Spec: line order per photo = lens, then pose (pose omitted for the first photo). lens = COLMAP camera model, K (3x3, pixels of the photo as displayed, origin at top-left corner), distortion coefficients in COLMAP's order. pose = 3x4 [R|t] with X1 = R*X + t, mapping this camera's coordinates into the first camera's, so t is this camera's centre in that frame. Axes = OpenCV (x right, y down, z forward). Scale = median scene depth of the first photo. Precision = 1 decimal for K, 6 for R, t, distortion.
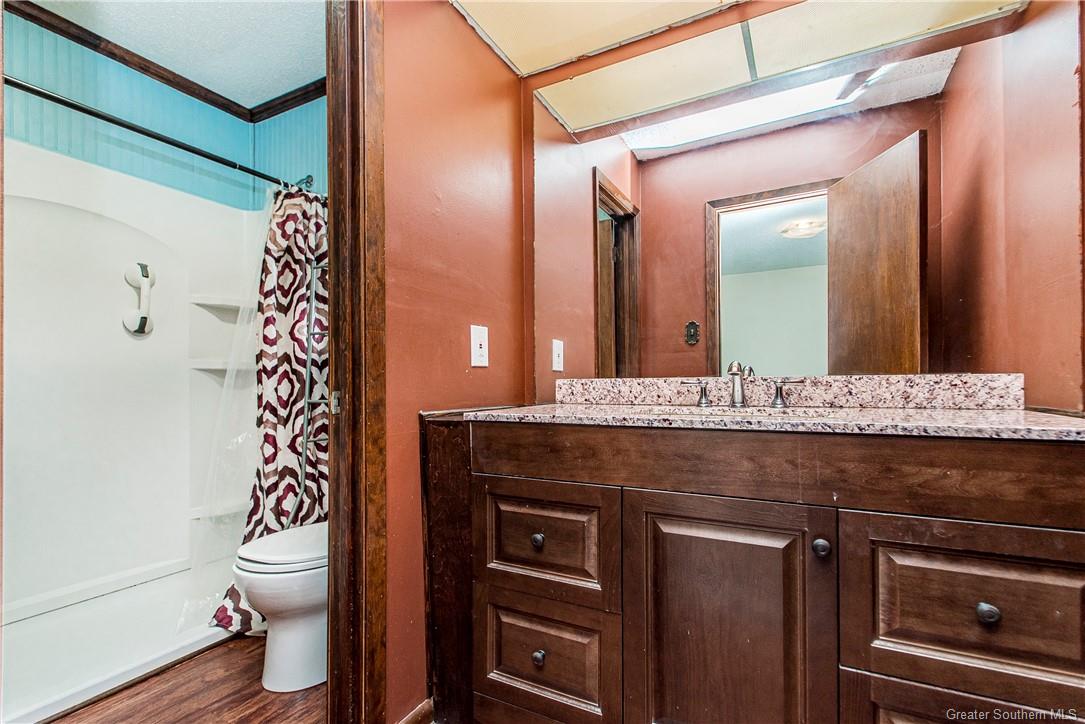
lens RADIAL K [[490.5, 0, 542.5], [0, 490.5, 362.0], [0, 0, 1]] dist [0.001173, 0.000017]
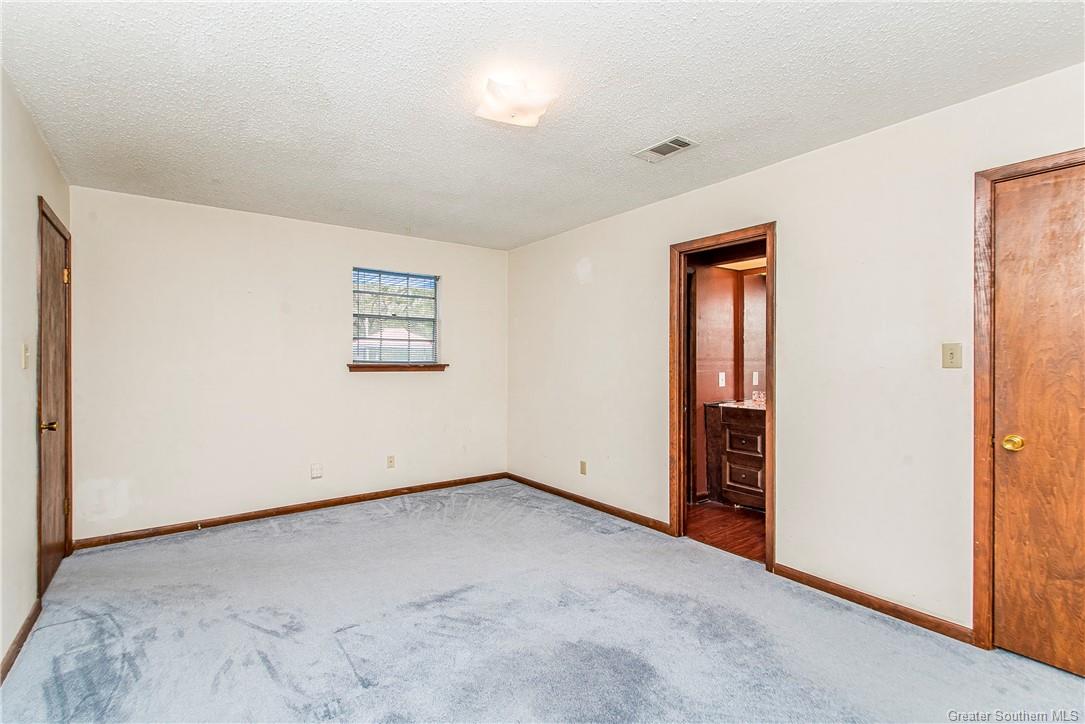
lens RADIAL K [[490.5, 0, 542.5], [0, 490.5, 362.0], [0, 0, 1]] dist [0.001173, 0.000017]
pose [[0.911296, 0.007531, -0.411683, 0.113899], [0.009910, 0.999142, 0.040214, -0.321310], [0.411632, -0.040727, 0.910440, -2.484373]]
